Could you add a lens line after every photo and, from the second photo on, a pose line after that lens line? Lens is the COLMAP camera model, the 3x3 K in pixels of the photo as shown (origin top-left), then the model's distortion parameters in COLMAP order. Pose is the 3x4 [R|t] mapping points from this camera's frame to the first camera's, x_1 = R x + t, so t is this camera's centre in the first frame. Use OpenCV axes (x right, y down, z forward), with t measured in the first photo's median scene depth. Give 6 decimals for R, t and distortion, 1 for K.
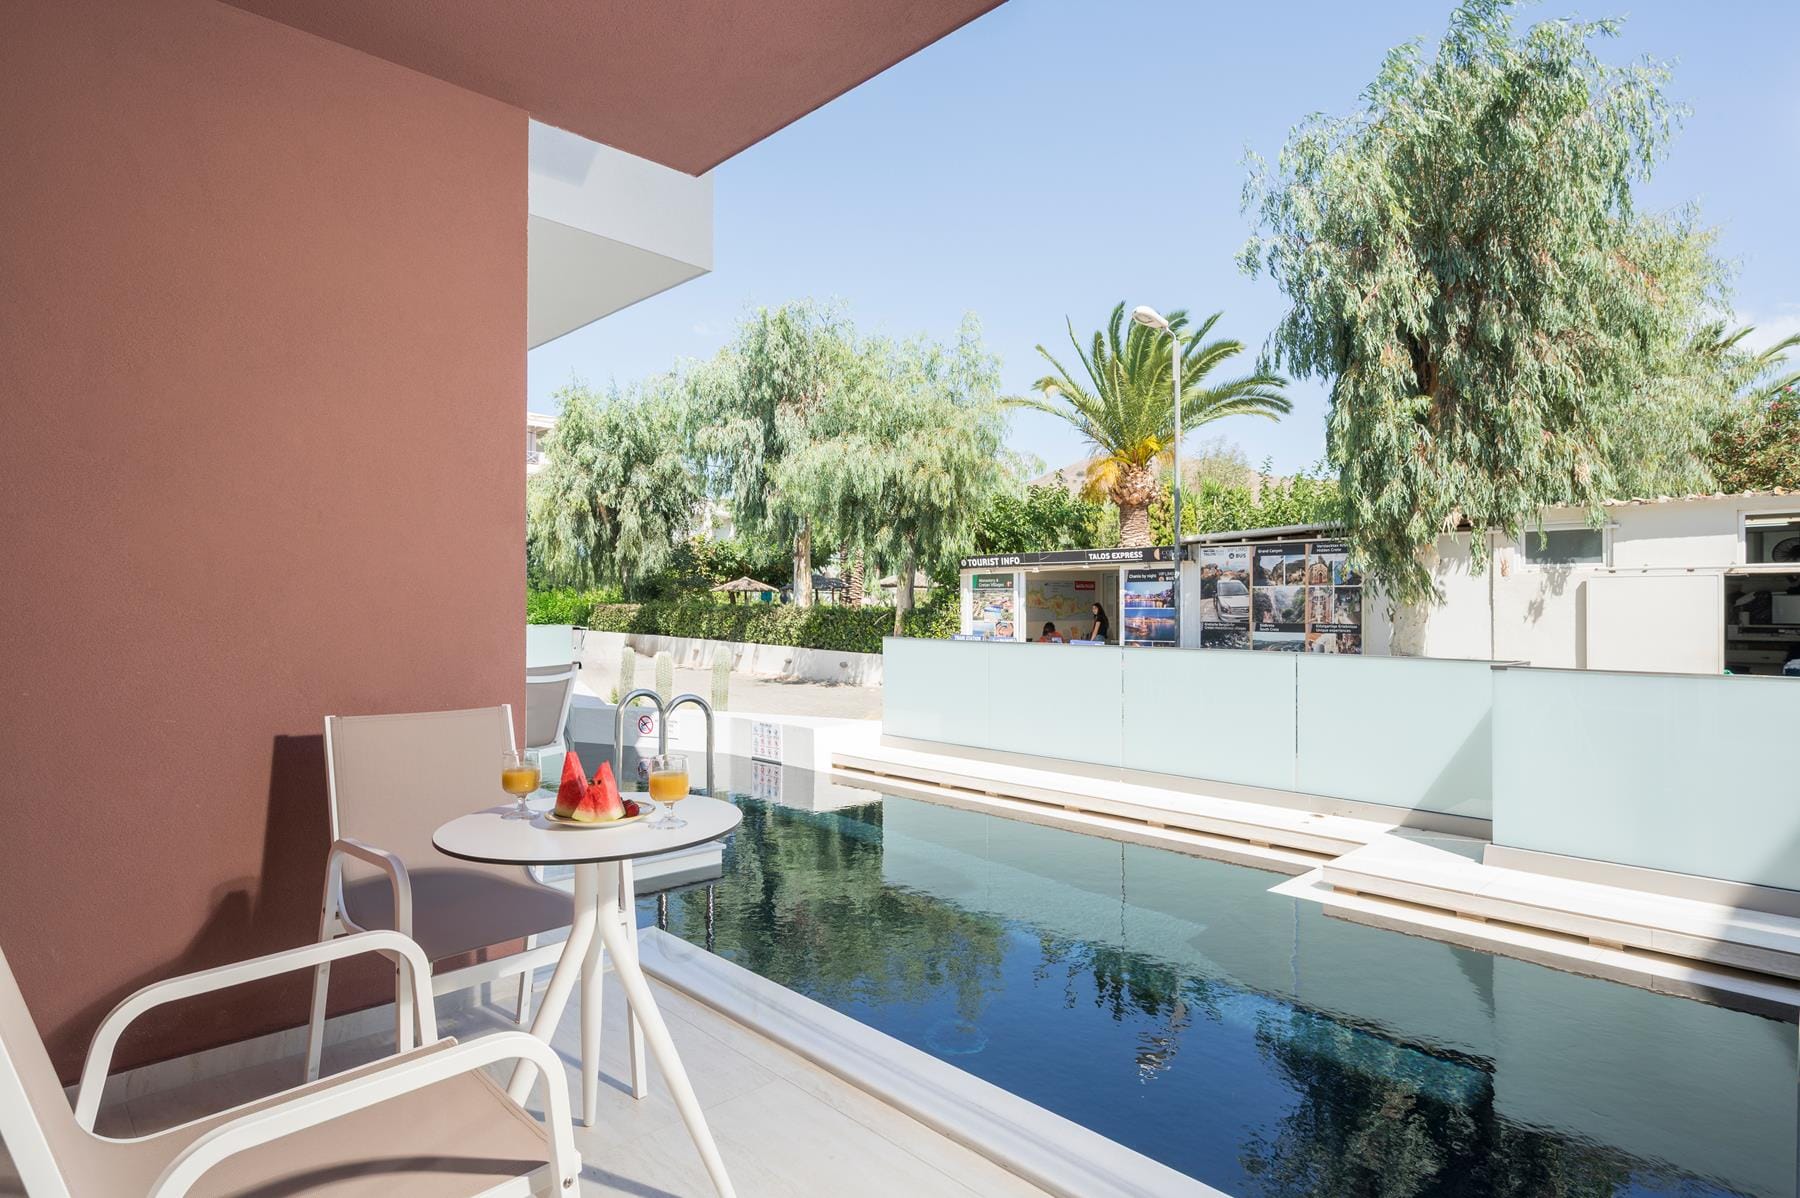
lens RADIAL K [[989.3, 0, 887.7], [0, 989.3, 593.2], [0, 0, 1]] dist [0.011178, 0.001722]
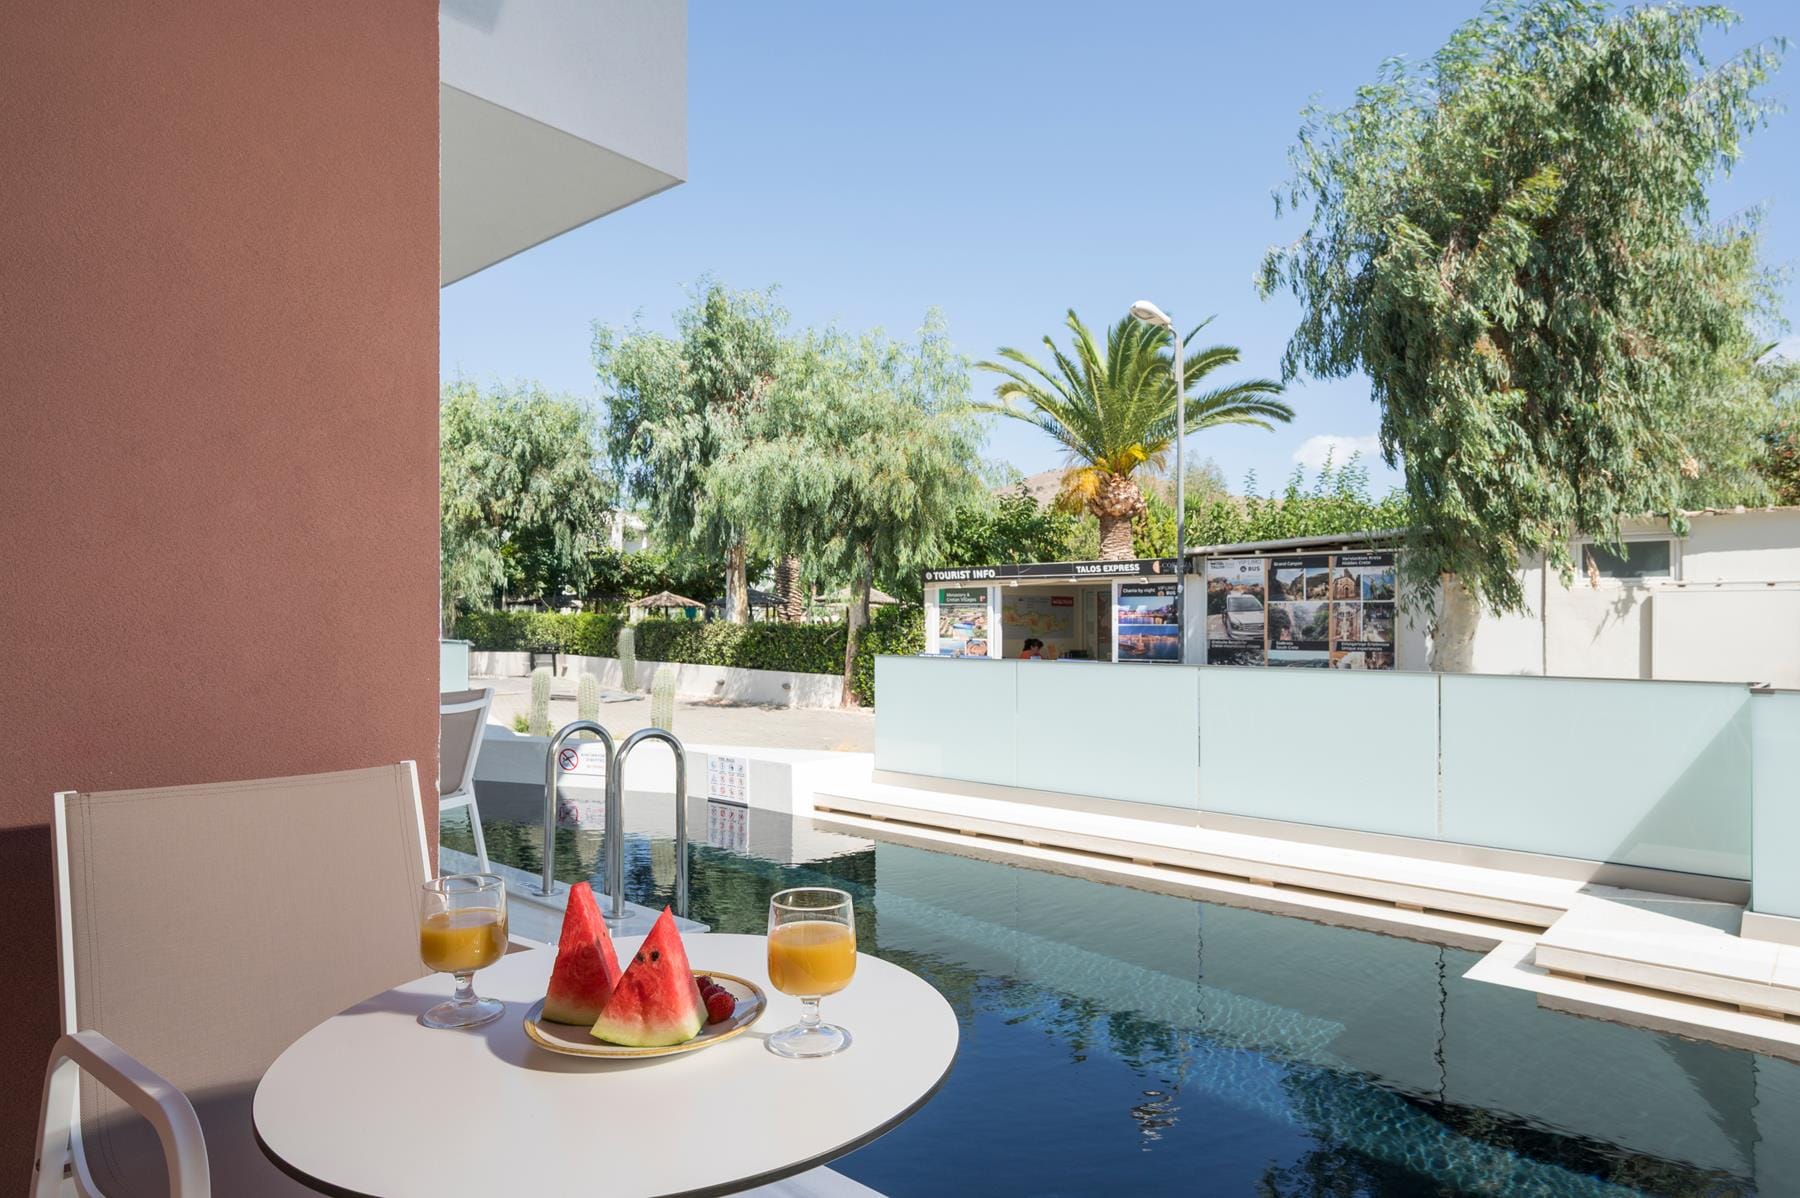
lens RADIAL K [[867.1, 0, 915.7], [0, 867.1, 611.3], [0, 0, 1]] dist [-0.003100, -0.000498]
pose [[0.981318, 0.011531, 0.192049, -0.109123], [-0.009738, 0.999900, -0.010276, 0.013433], [-0.192148, 0.008214, 0.981331, 0.249664]]
